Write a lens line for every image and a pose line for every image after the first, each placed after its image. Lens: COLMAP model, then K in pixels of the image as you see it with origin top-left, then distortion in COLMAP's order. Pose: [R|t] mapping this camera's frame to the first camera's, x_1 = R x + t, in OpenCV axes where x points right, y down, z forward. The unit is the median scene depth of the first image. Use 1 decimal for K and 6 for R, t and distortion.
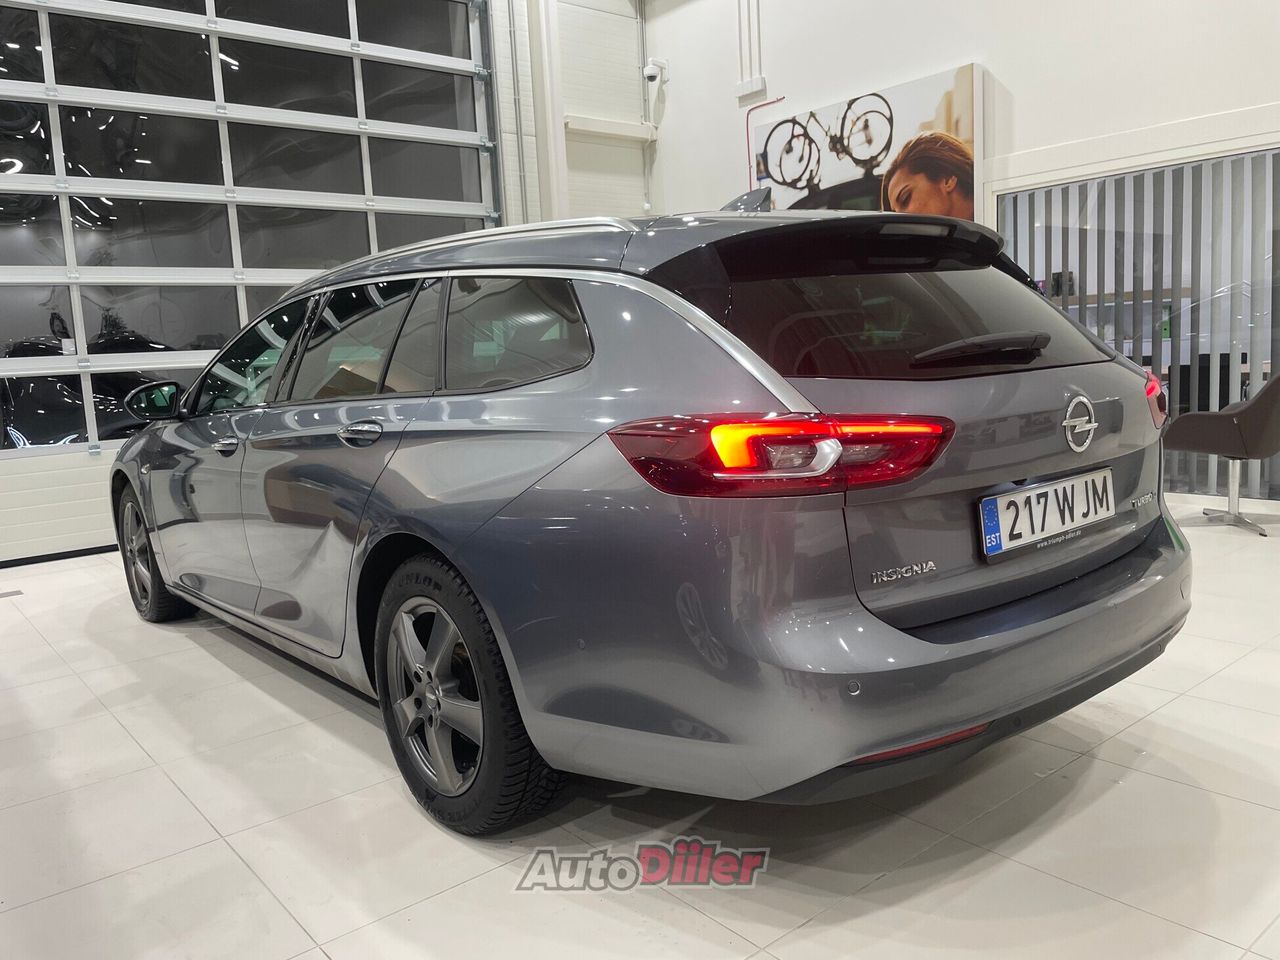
lens RADIAL K [[988.0, 0, 636.8], [0, 988.0, 481.5], [0, 0, 1]] dist [0.001342, -0.001237]
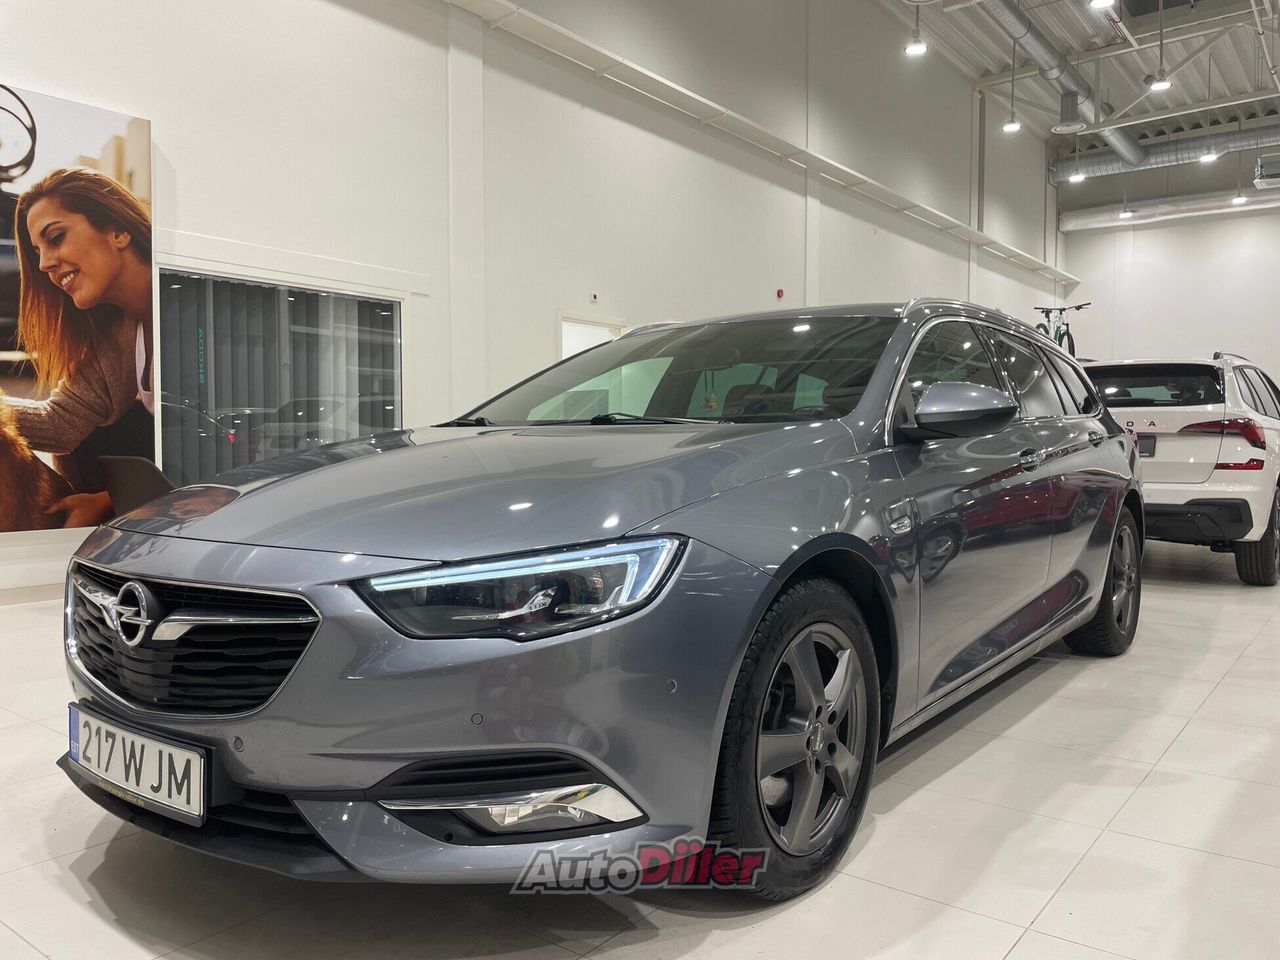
lens RADIAL K [[988.0, 0, 636.8], [0, 988.0, 481.5], [0, 0, 1]] dist [0.001342, -0.001237]
pose [[-0.215280, 0.013201, 0.976463, -0.627714], [0.137050, 0.990421, 0.016826, -0.042917], [-0.966888, 0.137446, -0.215027, 0.778605]]
